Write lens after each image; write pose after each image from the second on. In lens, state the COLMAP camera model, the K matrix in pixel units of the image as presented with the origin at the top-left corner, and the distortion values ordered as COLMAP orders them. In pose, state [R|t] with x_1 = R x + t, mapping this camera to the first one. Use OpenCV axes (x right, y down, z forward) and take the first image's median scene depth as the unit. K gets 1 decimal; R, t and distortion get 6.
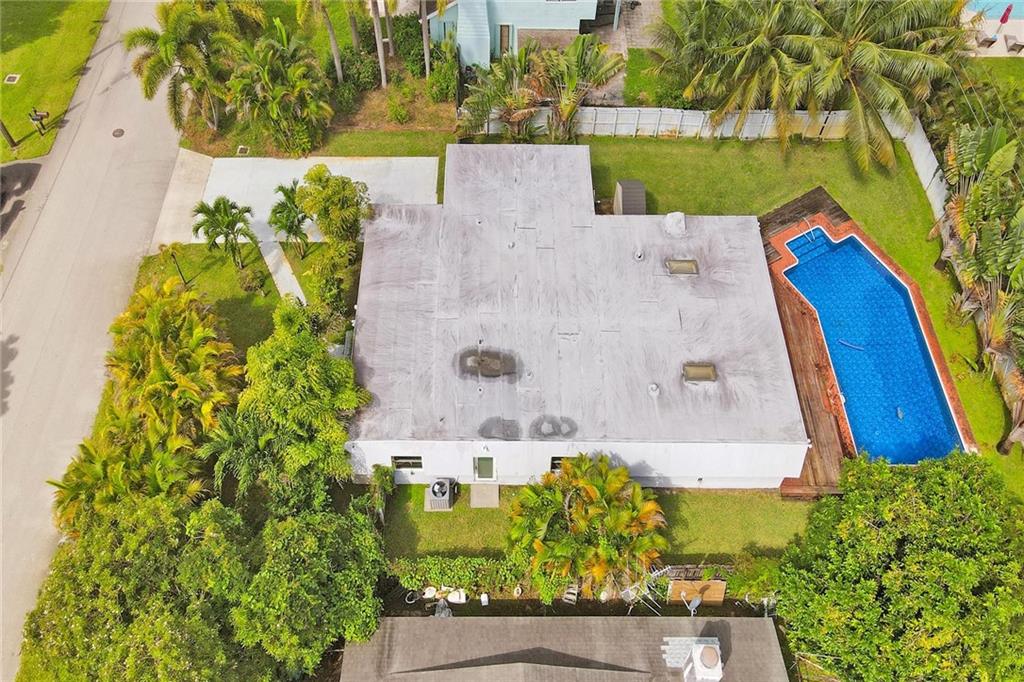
lens RADIAL K [[922.0, 0, 512.0], [0, 922.0, 341.0], [0, 0, 1]] dist [0.057800, 0.002743]
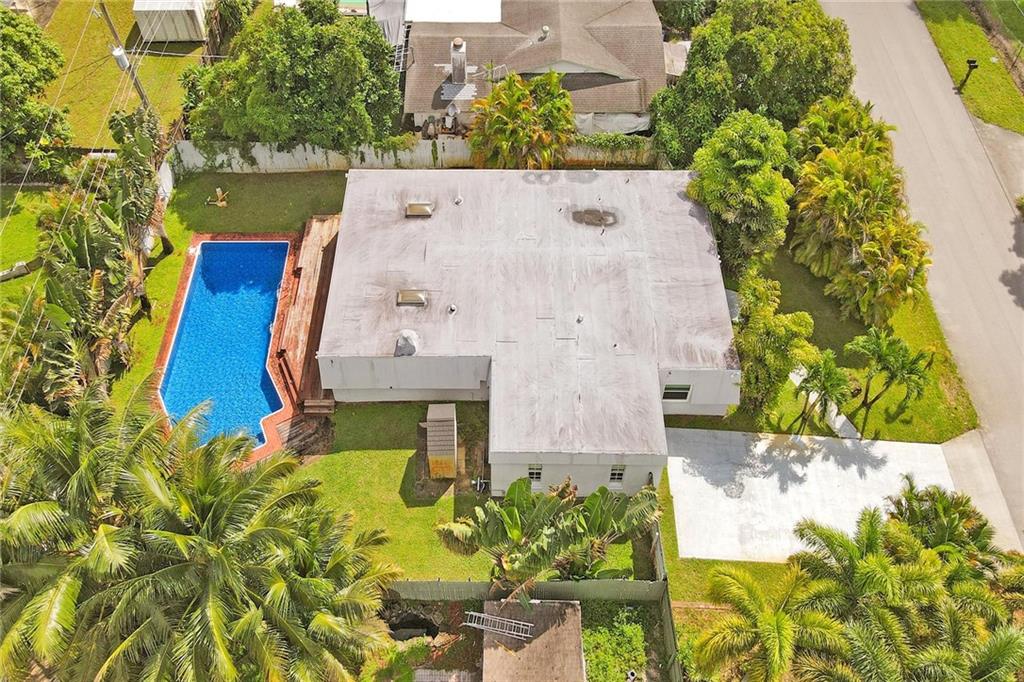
lens RADIAL K [[874.3, 0, 502.1], [0, 874.3, 341.4], [0, 0, 1]] dist [0.055015, 0.002730]
pose [[-0.999796, -0.020134, -0.001718, 0.086974], [0.003942, -0.277719, 0.960654, -1.037965], [-0.019819, 0.960451, 0.277742, 0.789053]]
